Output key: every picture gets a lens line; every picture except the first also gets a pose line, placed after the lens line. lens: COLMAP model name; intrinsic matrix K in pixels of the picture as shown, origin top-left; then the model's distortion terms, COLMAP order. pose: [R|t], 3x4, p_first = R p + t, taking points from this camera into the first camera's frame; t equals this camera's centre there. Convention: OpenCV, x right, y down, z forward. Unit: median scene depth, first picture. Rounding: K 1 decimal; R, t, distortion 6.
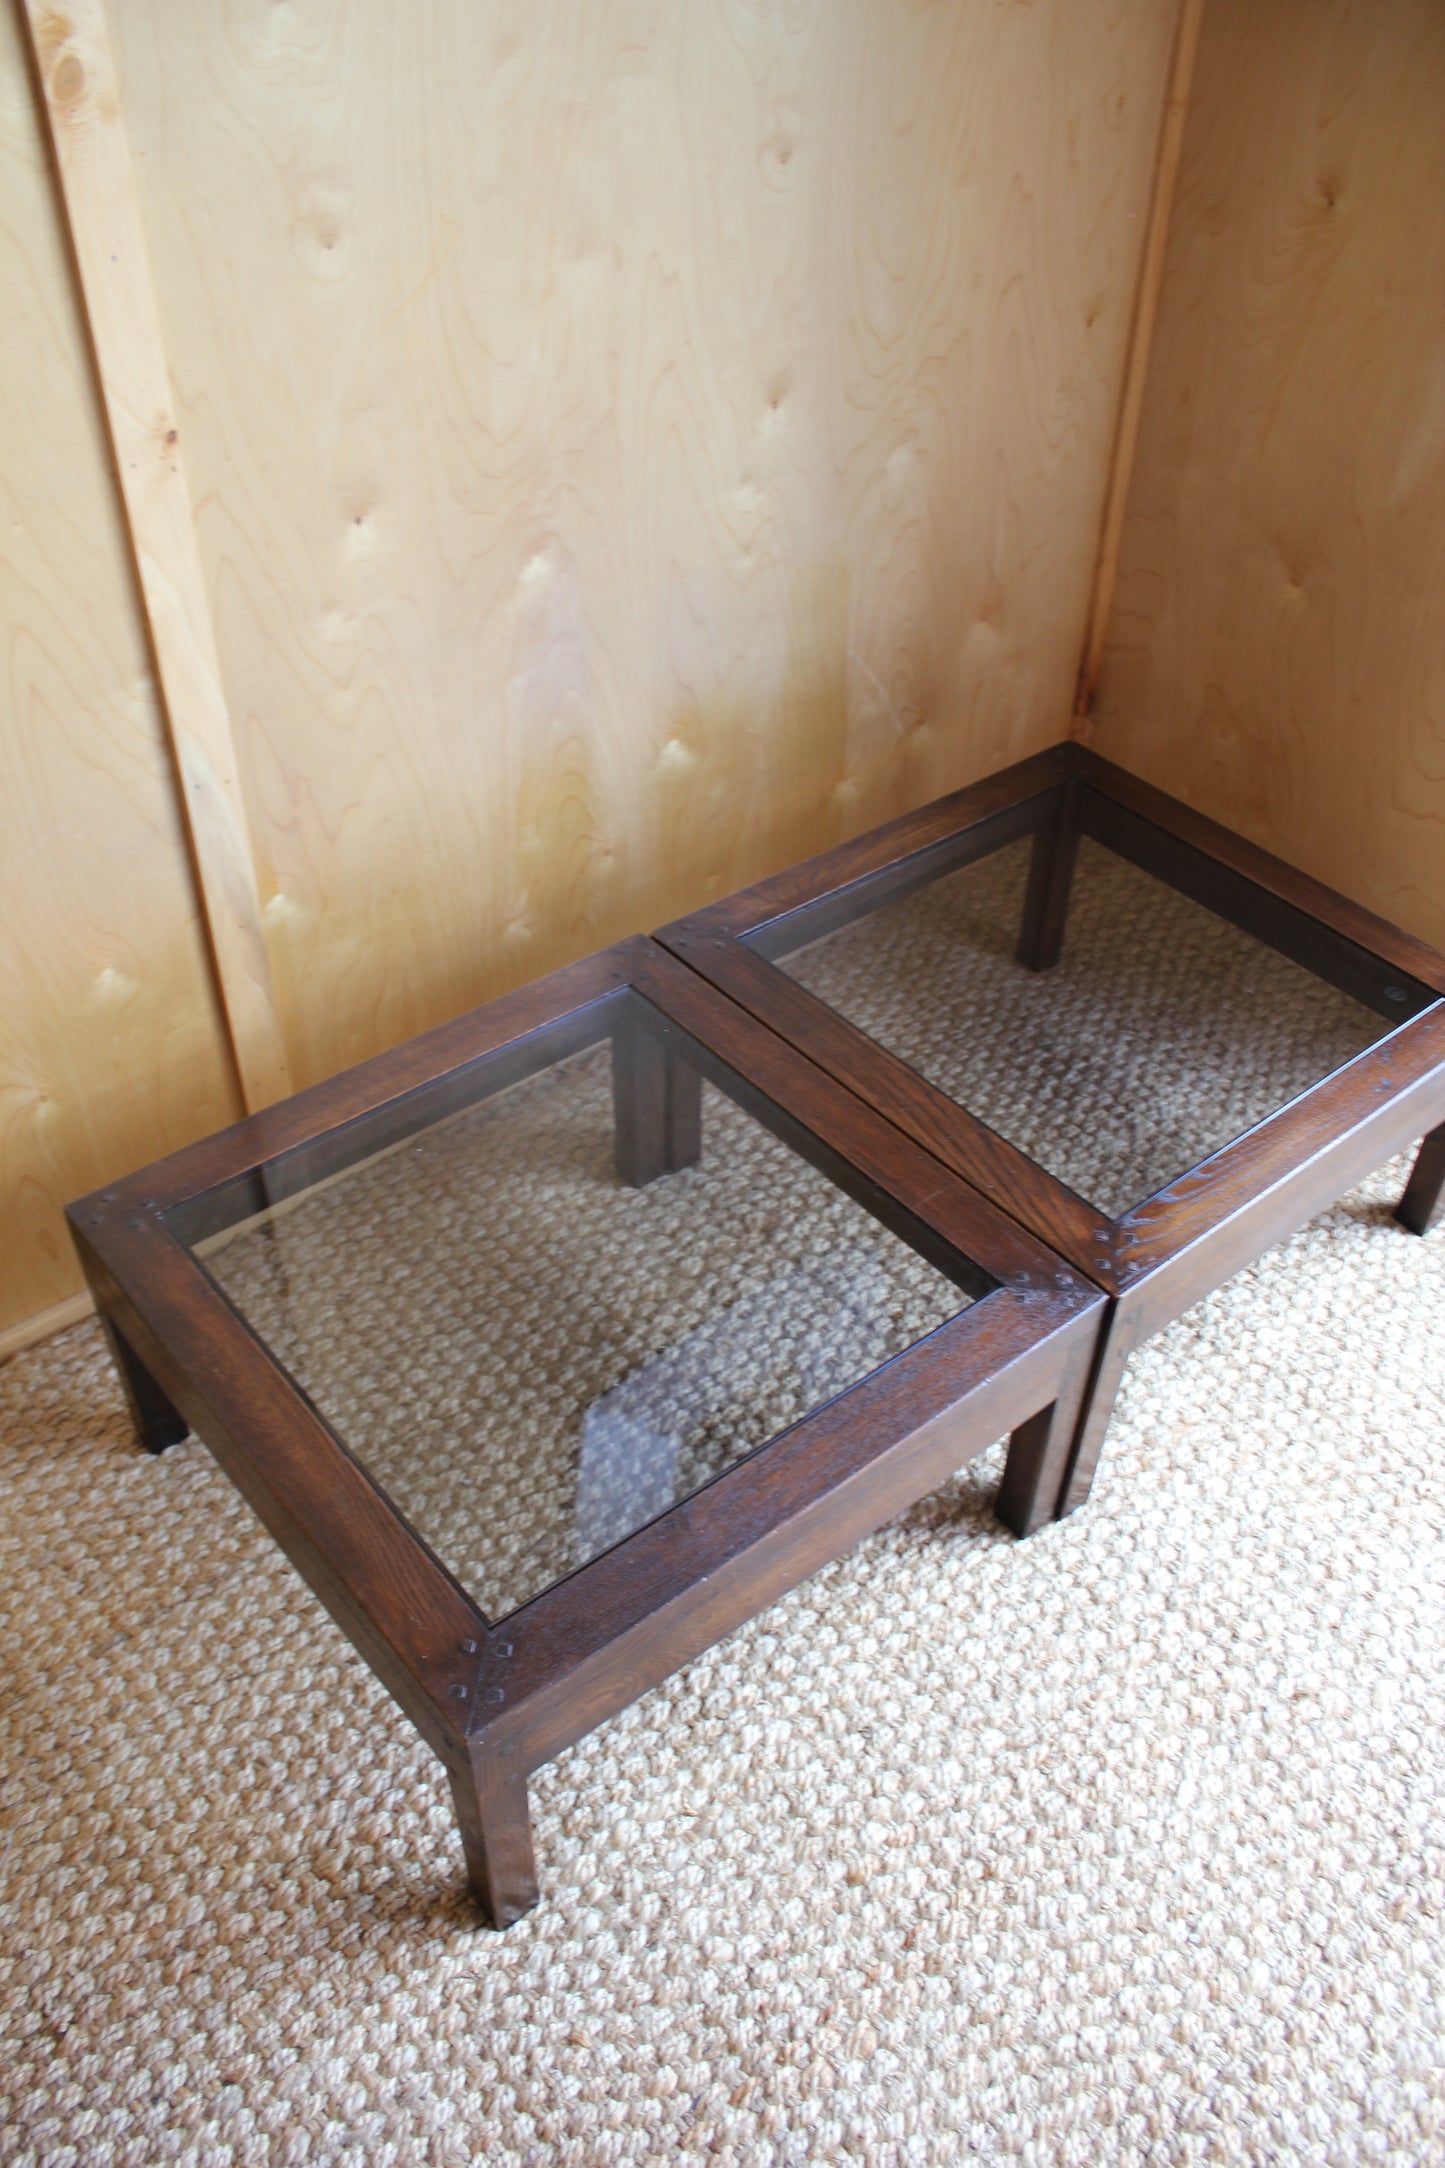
lens RADIAL K [[1807.1, 0, 713.0], [0, 1807.1, 1106.8], [0, 0, 1]] dist [-0.133345, 0.075679]
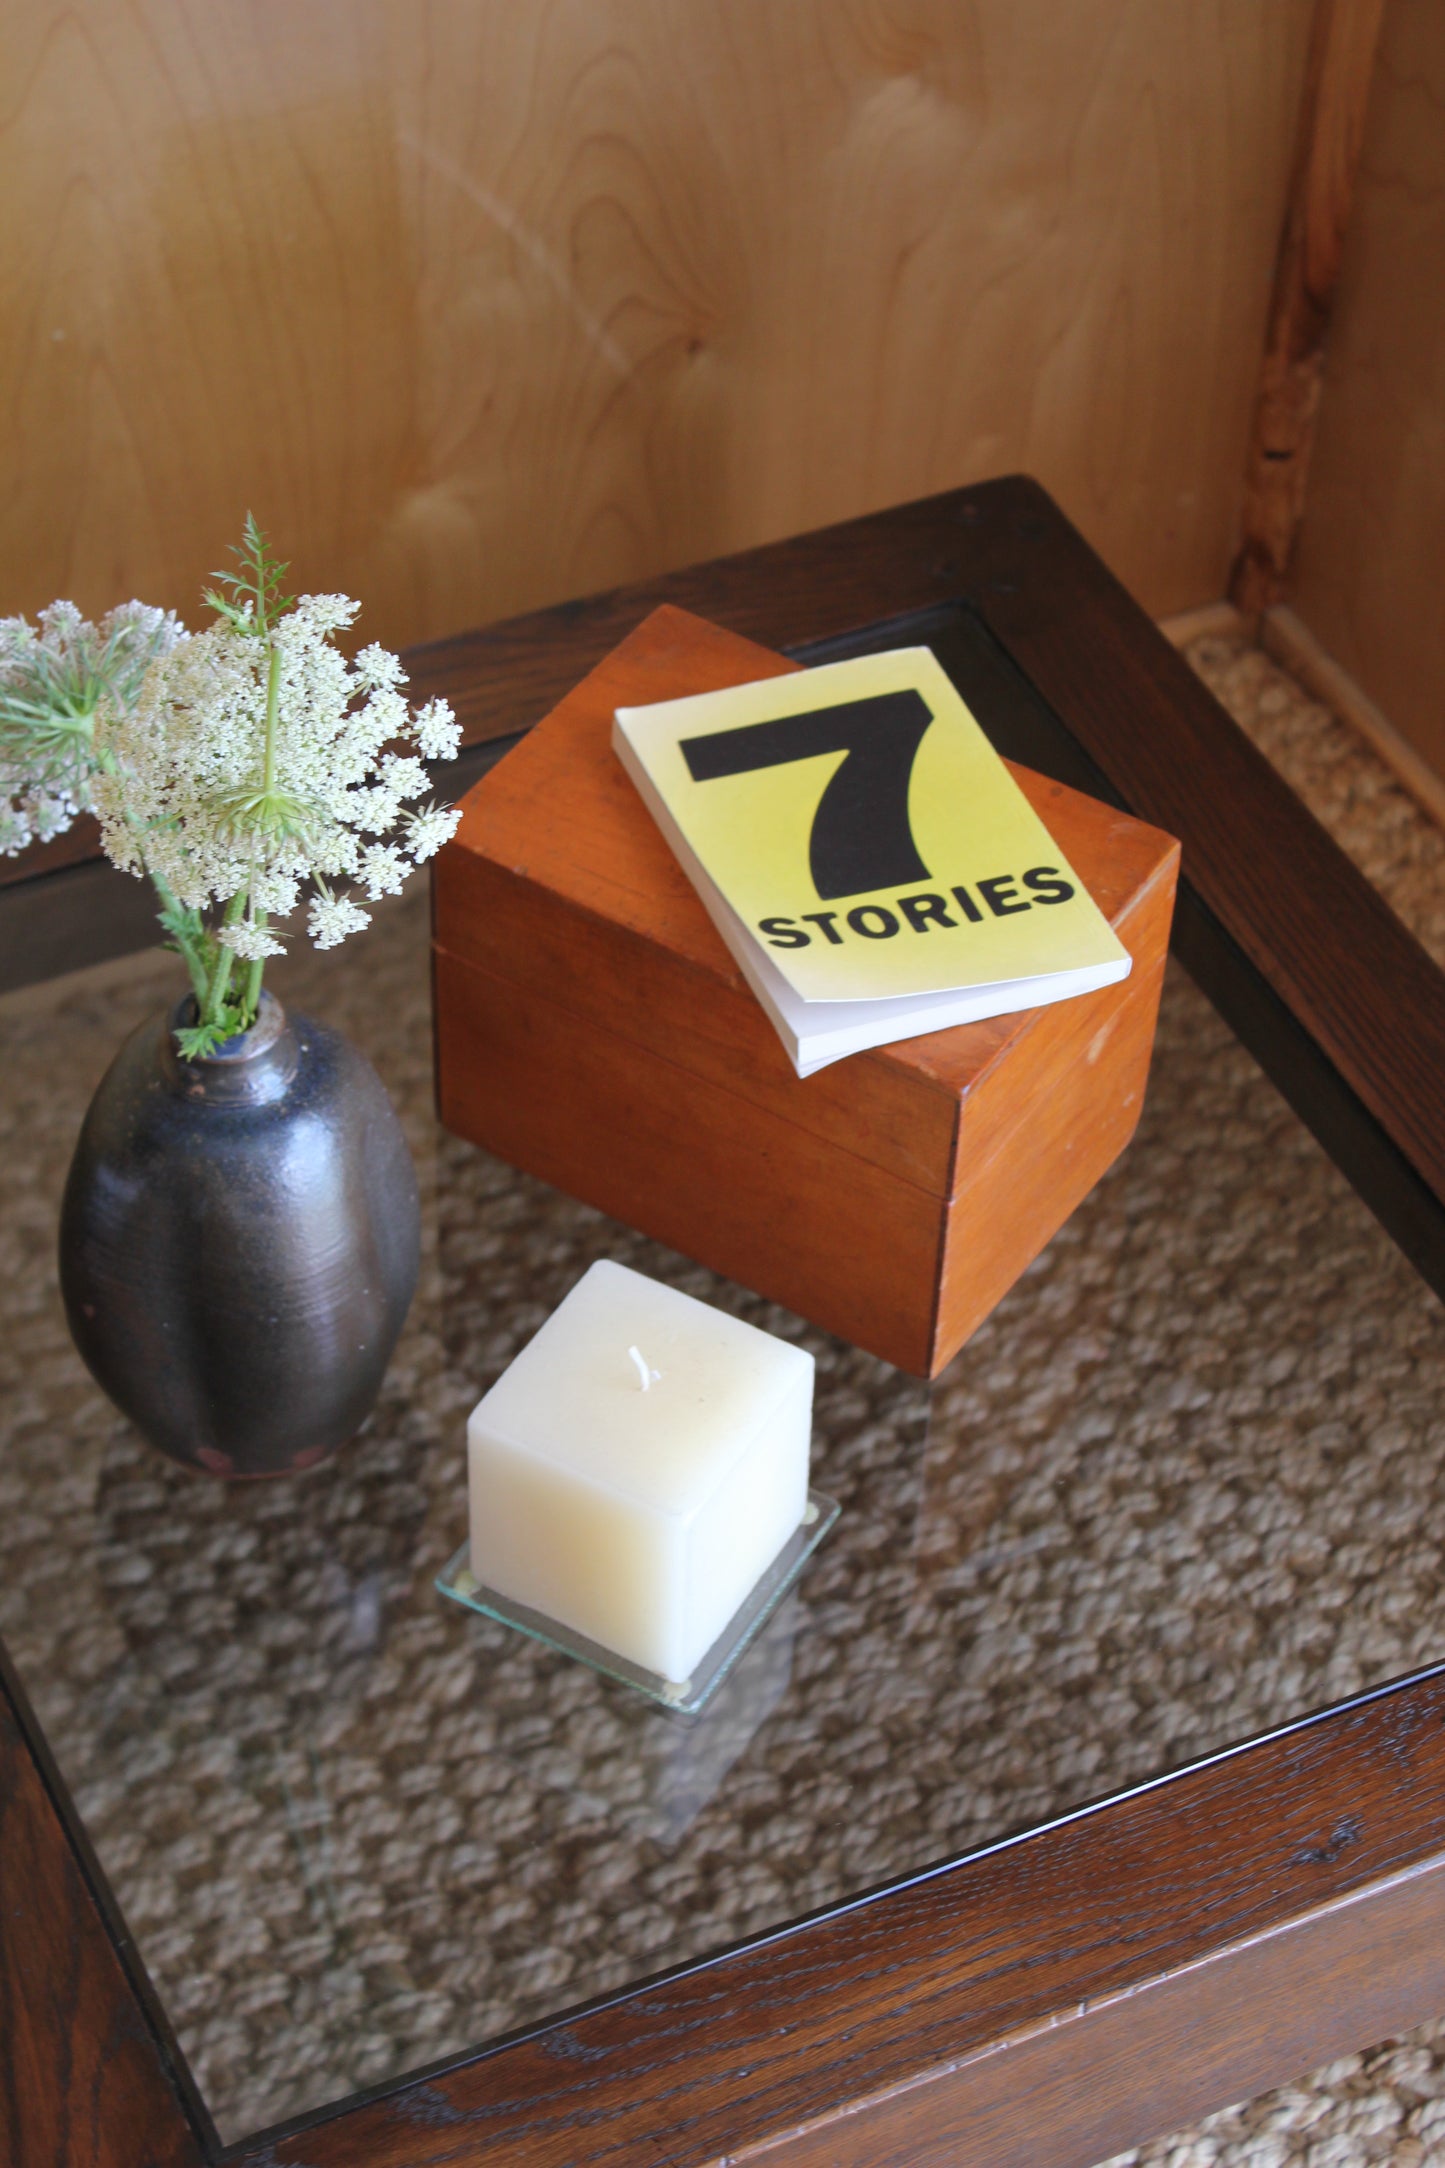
lens RADIAL K [[4292.2, 0, 723.4], [0, 4292.2, 1060.1], [0, 0, 1]] dist [0.104502, 0.000000]
pose [[0.974849, 0.170966, -0.142971, 0.347506], [-0.162280, 0.984227, 0.070443, -0.180366], [0.152759, -0.045470, 0.987217, 0.222115]]
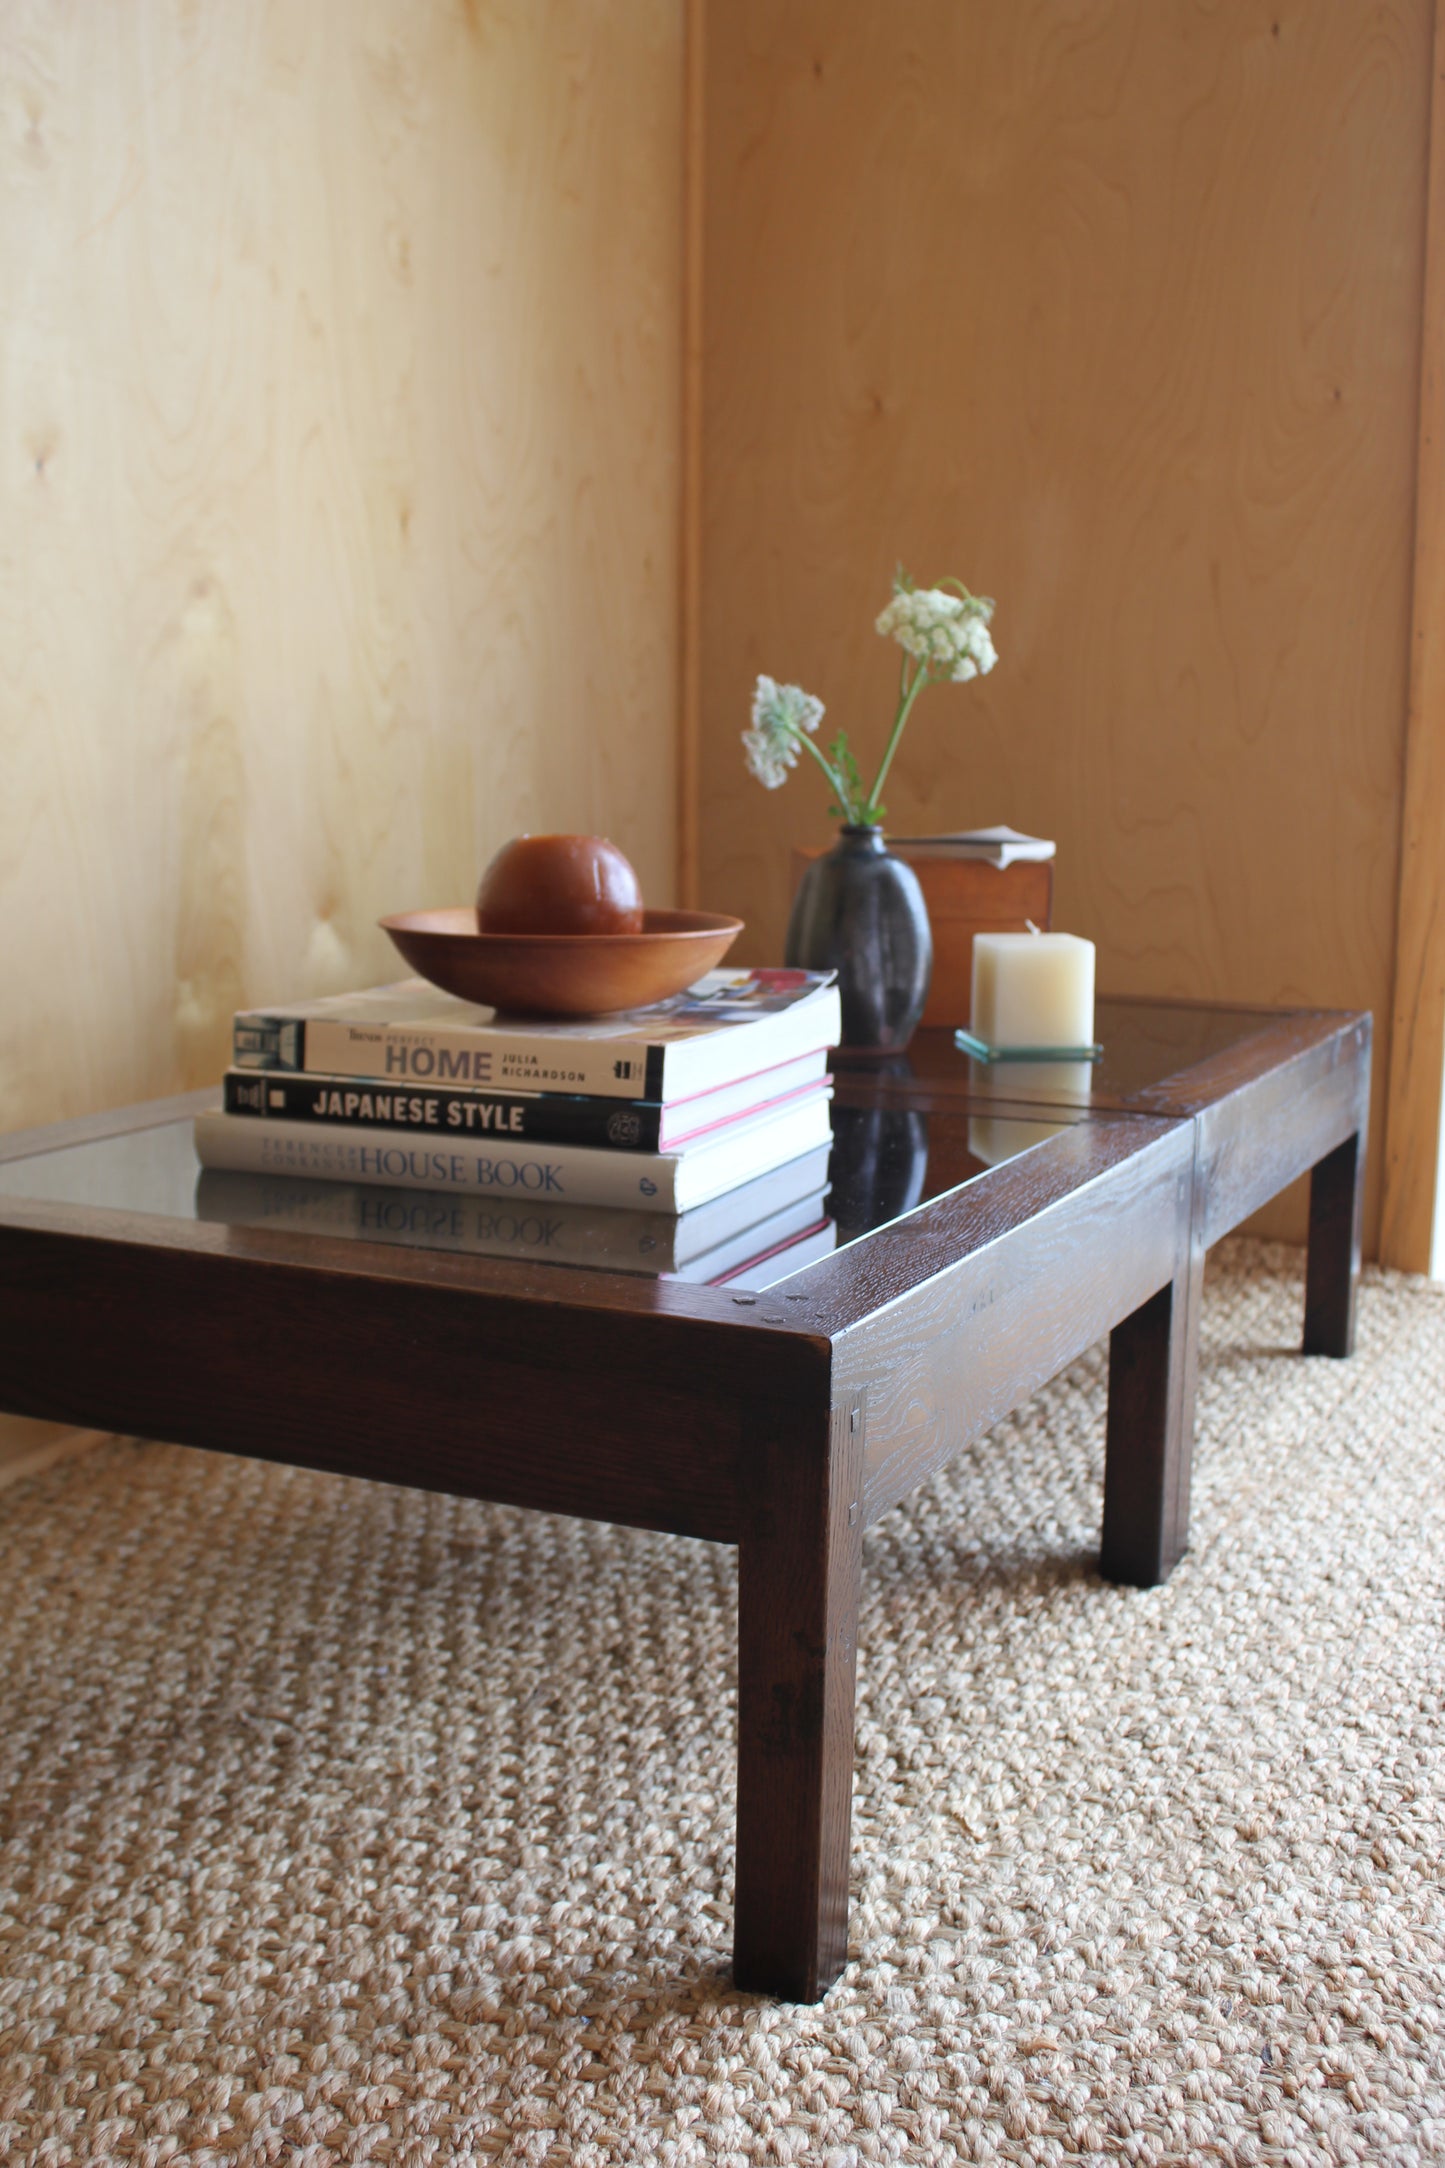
lens RADIAL K [[2449.9, 0, 706.3], [0, 2449.9, 1094.8], [0, 0, 1]] dist [-0.068366, 0.000000]
pose [[0.903115, -0.070739, 0.423532, -0.381526], [0.288579, 0.830373, -0.476658, 0.482128], [-0.317972, 0.552699, 0.770336, 0.191542]]
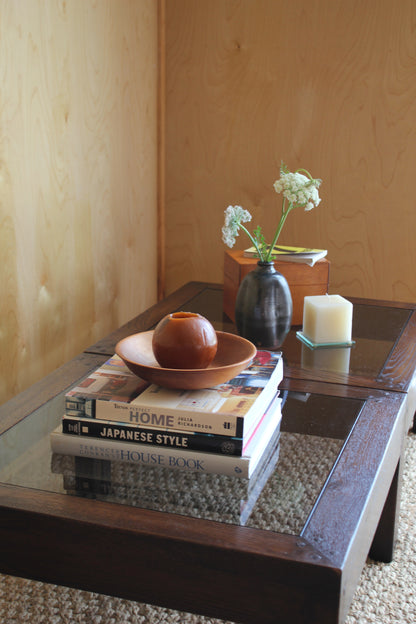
lens RADIAL K [[969.8, 0, 205.3], [0, 969.8, 314.0], [0, 0, 1]] dist [-0.000325, 0.000000]
pose [[0.843039, -0.141579, 0.518885, -0.496716], [0.355344, 0.870813, -0.339728, 0.287746], [-0.403753, 0.470786, 0.784439, 0.123163]]
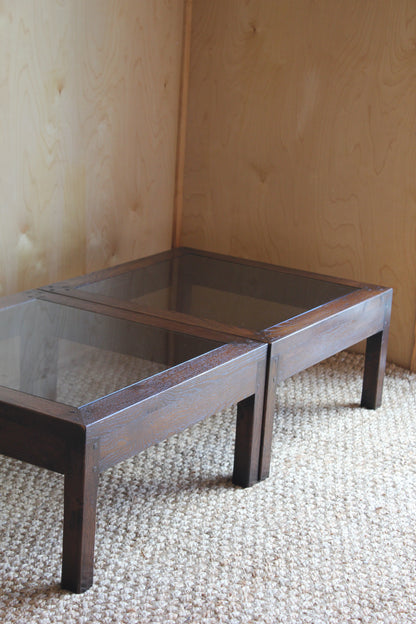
lens RADIAL K [[1281.6, 0, 211.3], [0, 1281.6, 312.6], [0, 0, 1]] dist [0.072027, 0.000000]
pose [[0.942287, -0.046949, 0.331499, -0.398074], [0.186514, 0.895863, -0.403289, 0.682492], [-0.278044, 0.441843, 0.852916, -0.481899]]
